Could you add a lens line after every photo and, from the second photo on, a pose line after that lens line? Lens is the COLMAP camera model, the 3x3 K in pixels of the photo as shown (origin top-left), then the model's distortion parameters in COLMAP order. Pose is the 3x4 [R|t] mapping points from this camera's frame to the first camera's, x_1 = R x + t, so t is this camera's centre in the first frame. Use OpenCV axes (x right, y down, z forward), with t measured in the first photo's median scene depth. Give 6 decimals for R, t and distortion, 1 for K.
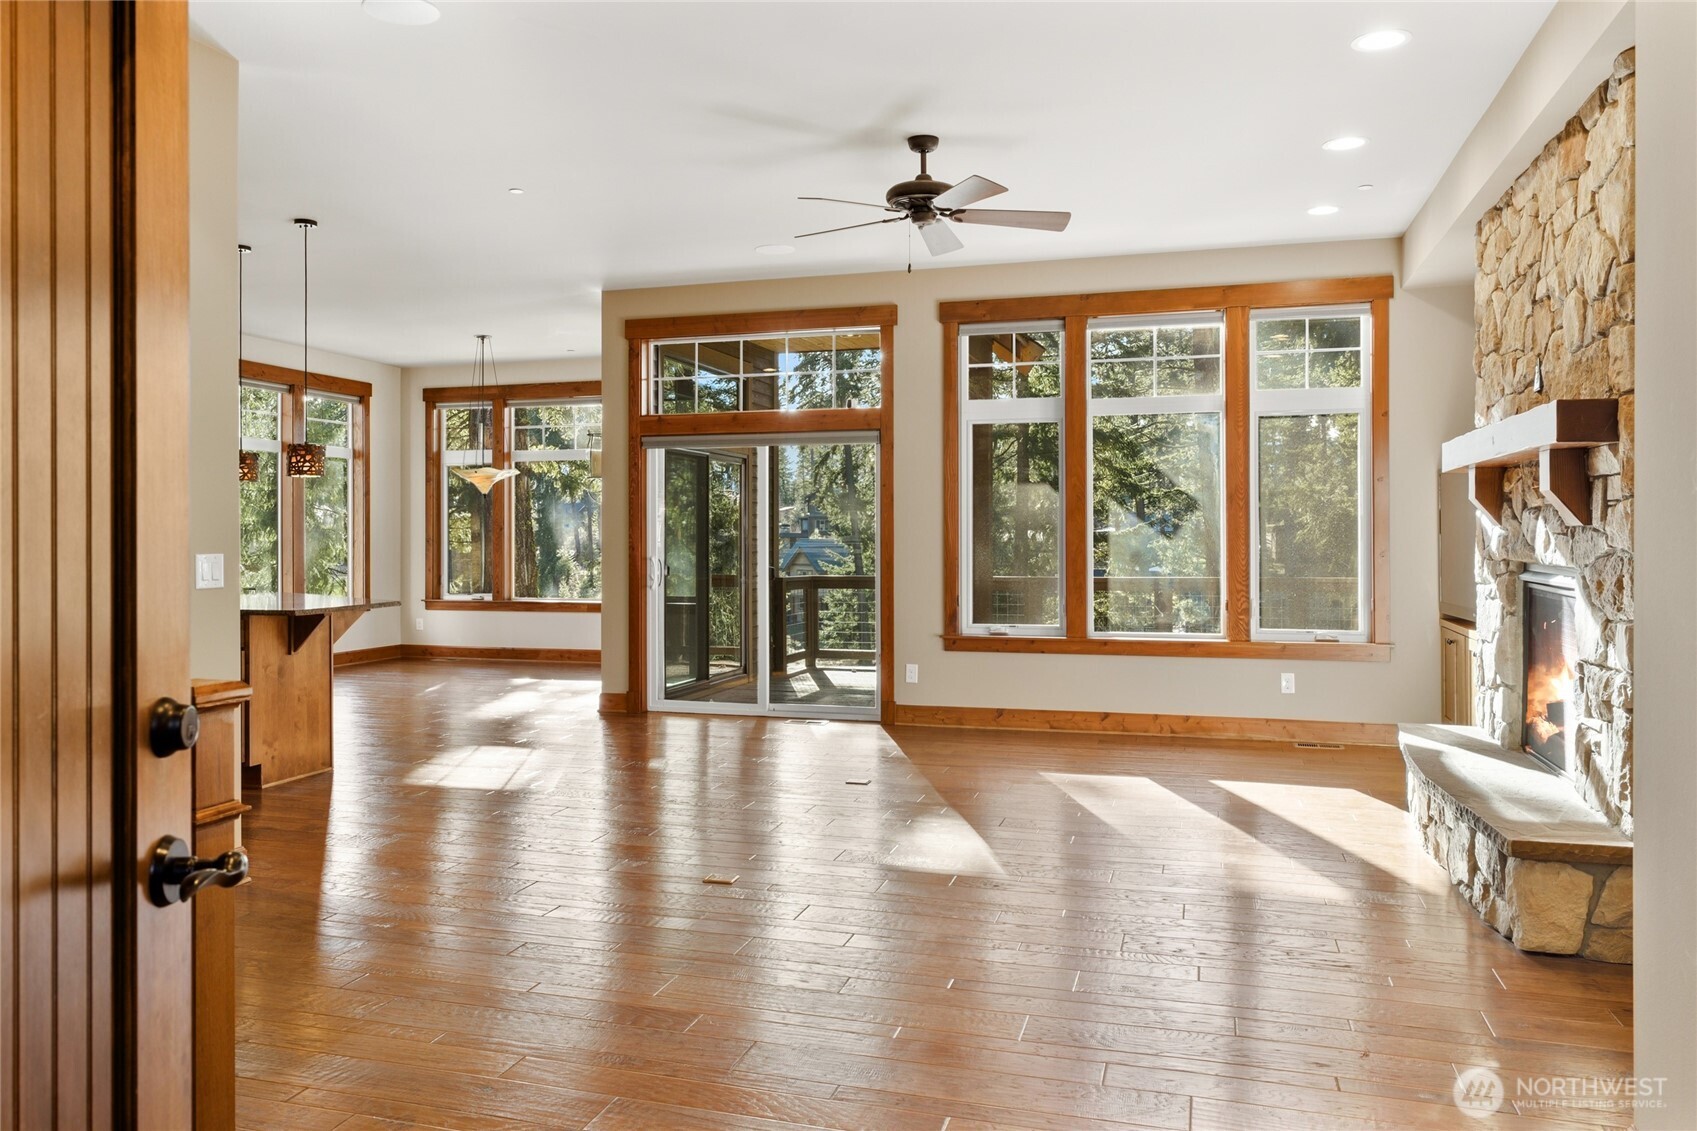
lens RADIAL K [[1242.5, 0, 839.9], [0, 1242.5, 539.8], [0, 0, 1]] dist [-0.001207, 0.002986]
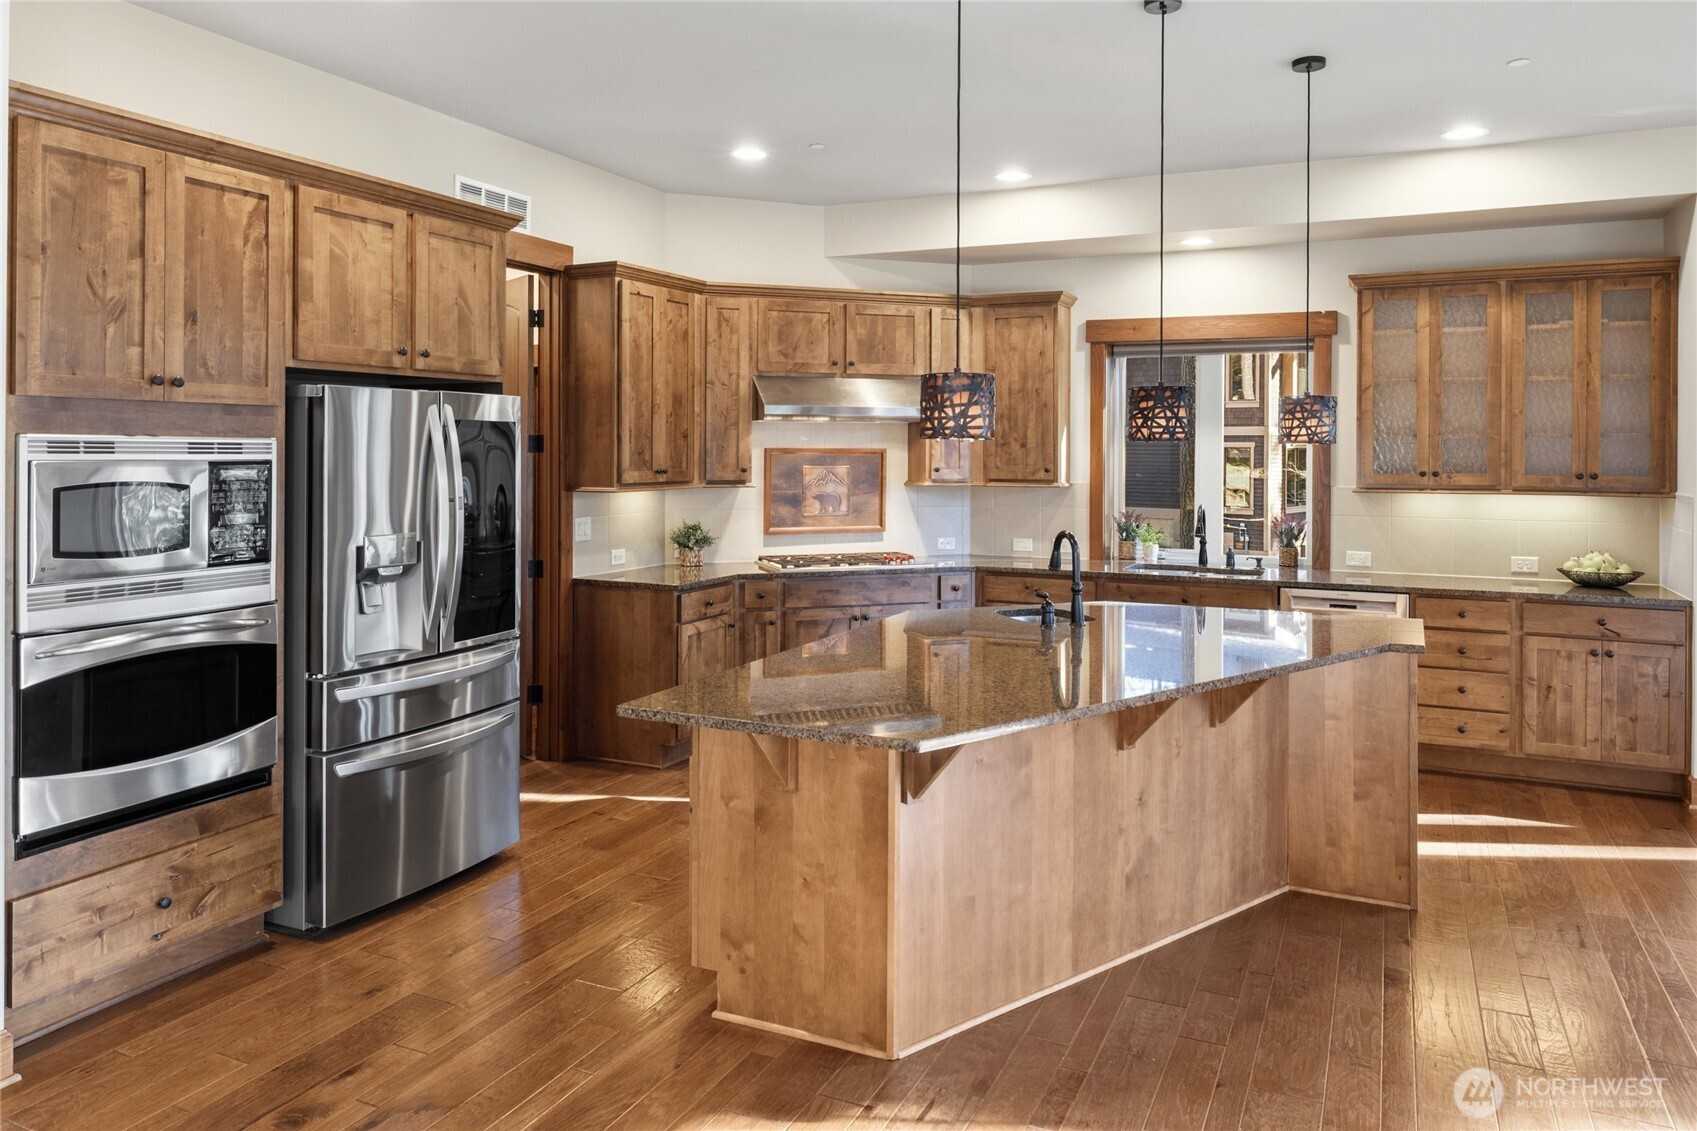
lens RADIAL K [[1158.2, 0, 849.8], [0, 1158.2, 449.8], [0, 0, 1]] dist [-0.002789, -0.001146]
pose [[-0.150003, 0.001055, -0.988685, 0.025432], [-0.009716, 0.999950, 0.002541, -0.041692], [0.988638, 0.009987, -0.149985, 0.899342]]
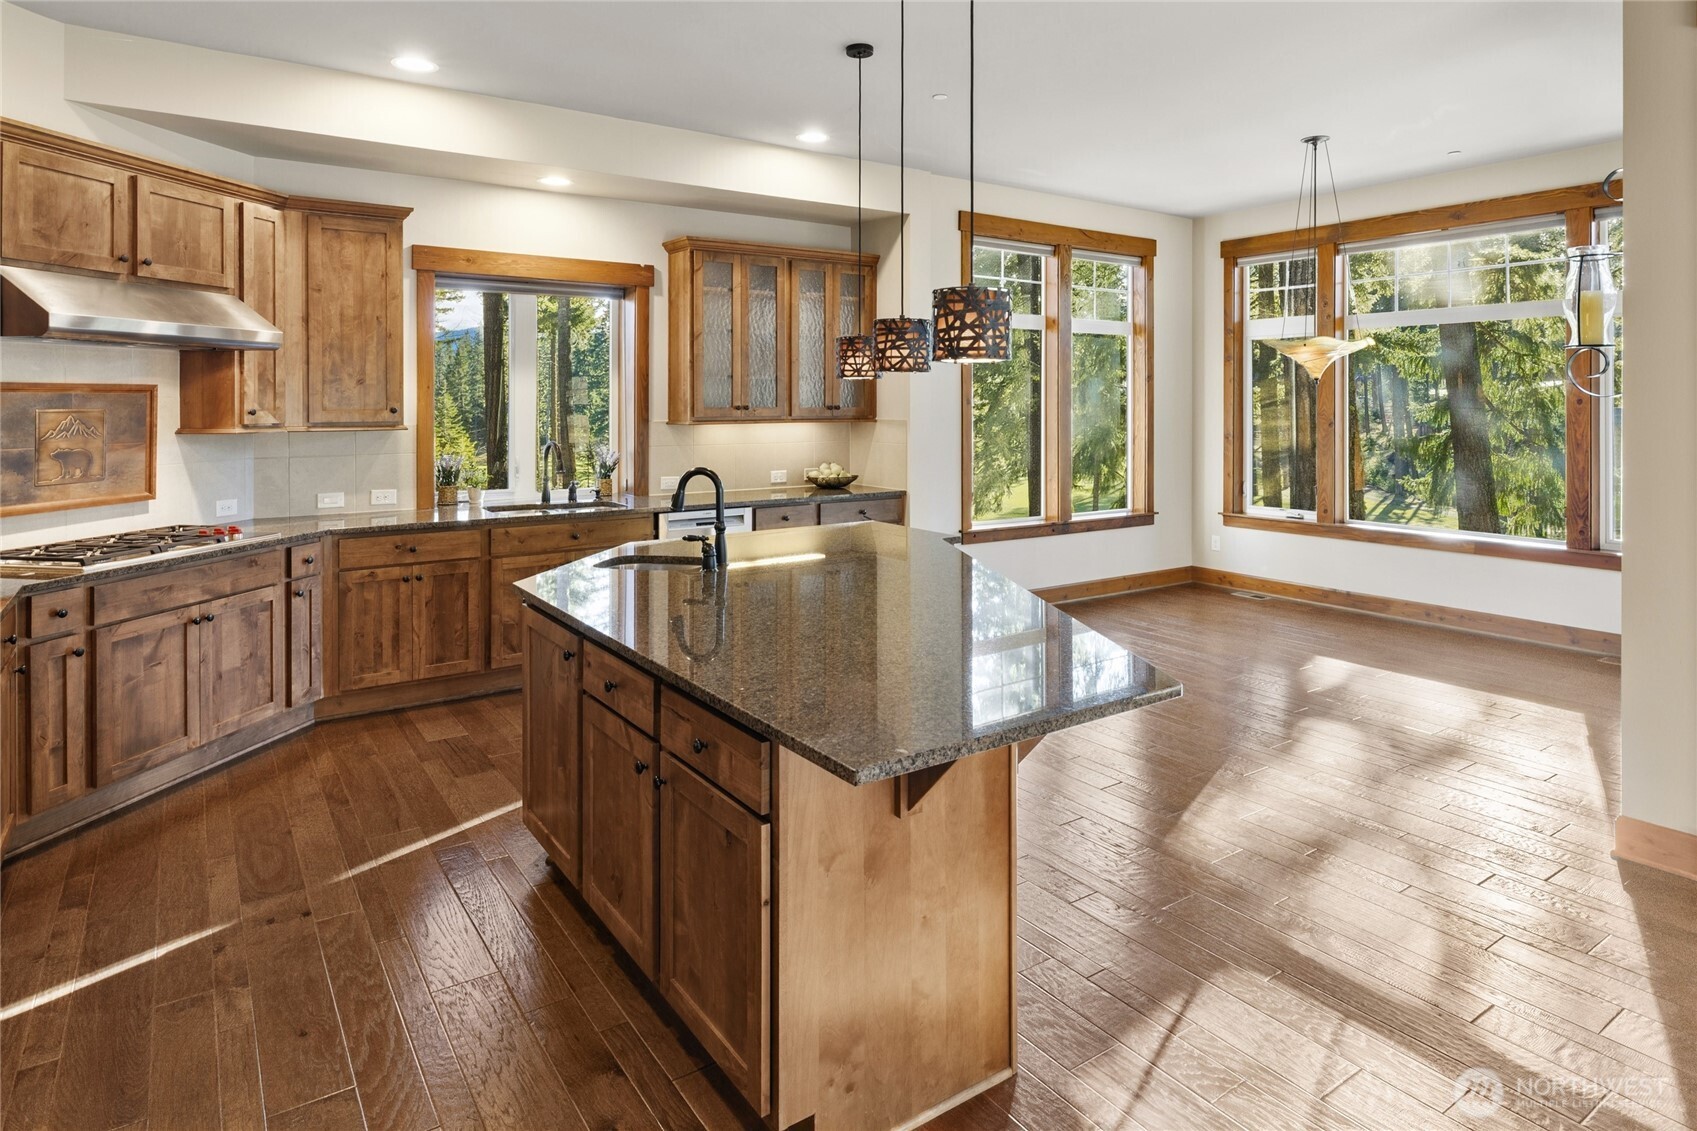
lens RADIAL K [[985.9, 0, 849.2], [0, 985.9, 403.7], [0, 0, 1]] dist [-0.003756, -0.001317]
pose [[0.778779, 0.002090, -0.627294, -0.211875], [-0.003232, 0.999995, -0.000681, -0.031030], [0.627289, 0.002558, 0.778782, 0.610594]]
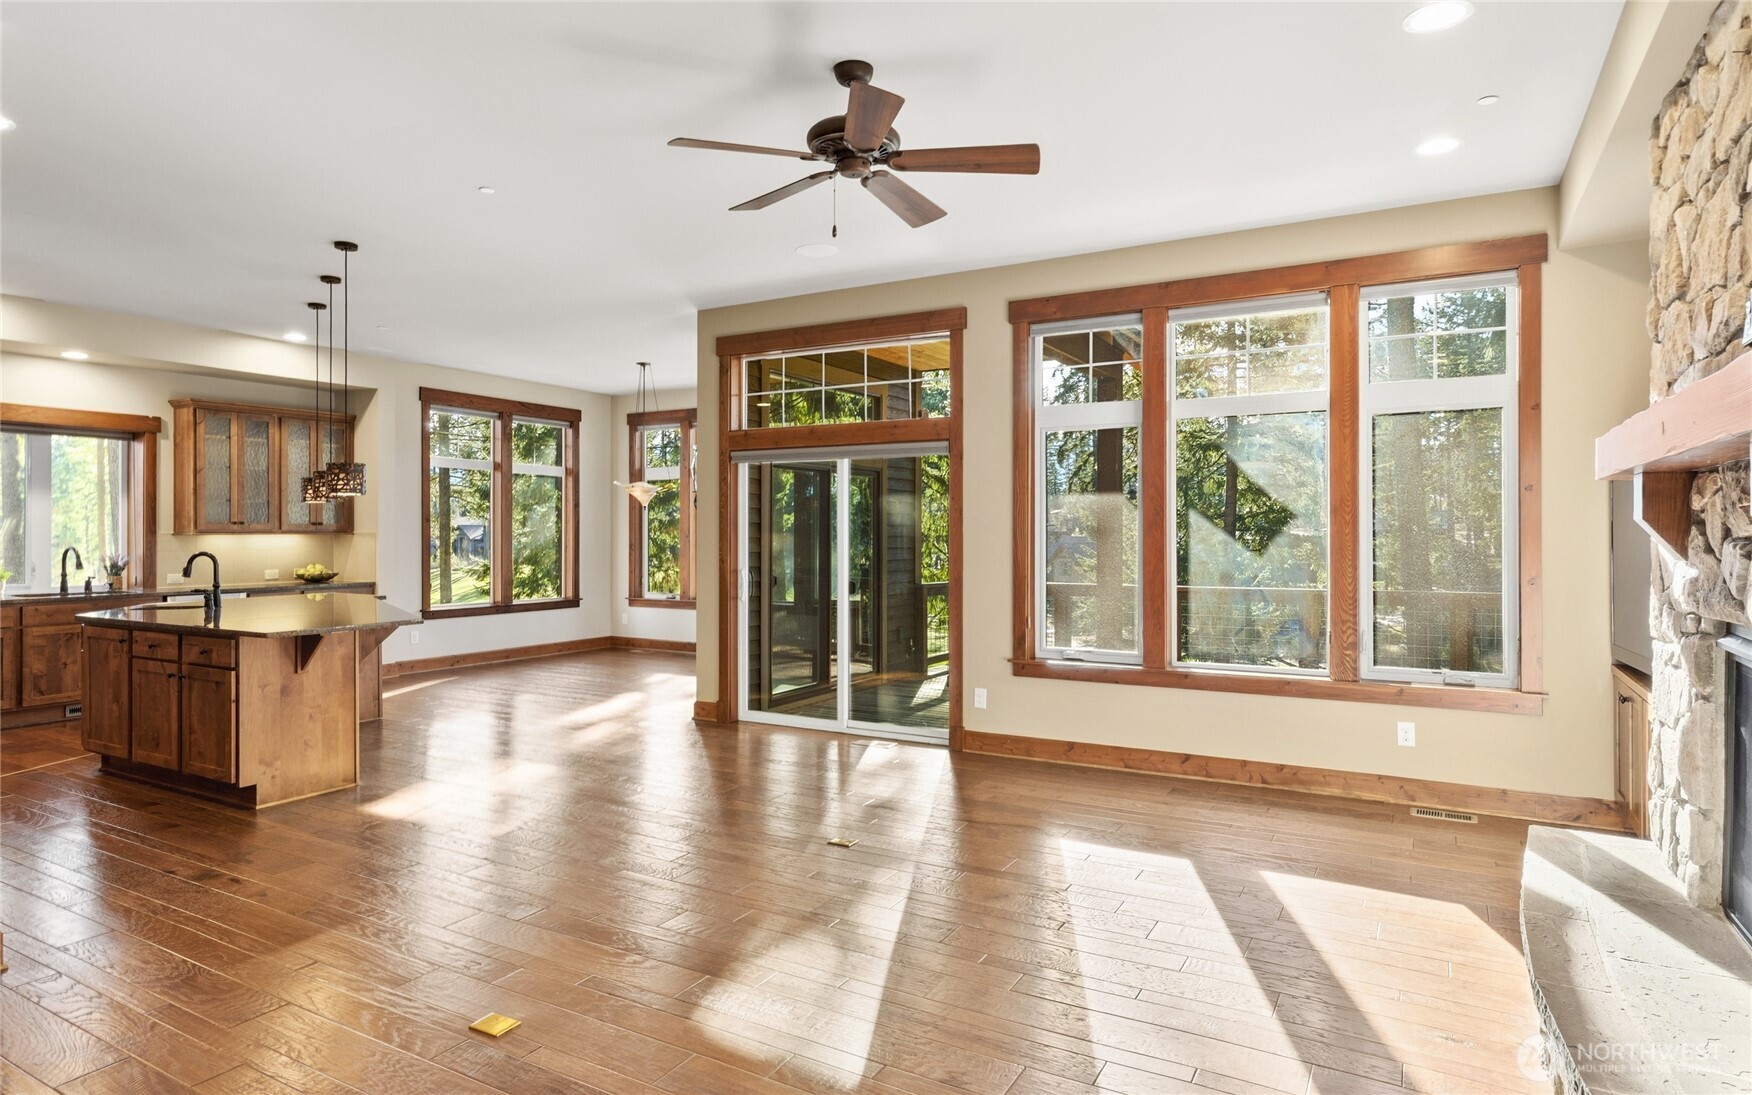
lens RADIAL K [[981.6, 0, 885.0], [0, 981.6, 534.9], [0, 0, 1]] dist [0.000757, -0.002370]
pose [[0.976070, 0.002058, -0.217445, 0.155909], [-0.002266, 0.999997, -0.000709, -0.015937], [0.217443, 0.001184, 0.976072, 0.271284]]
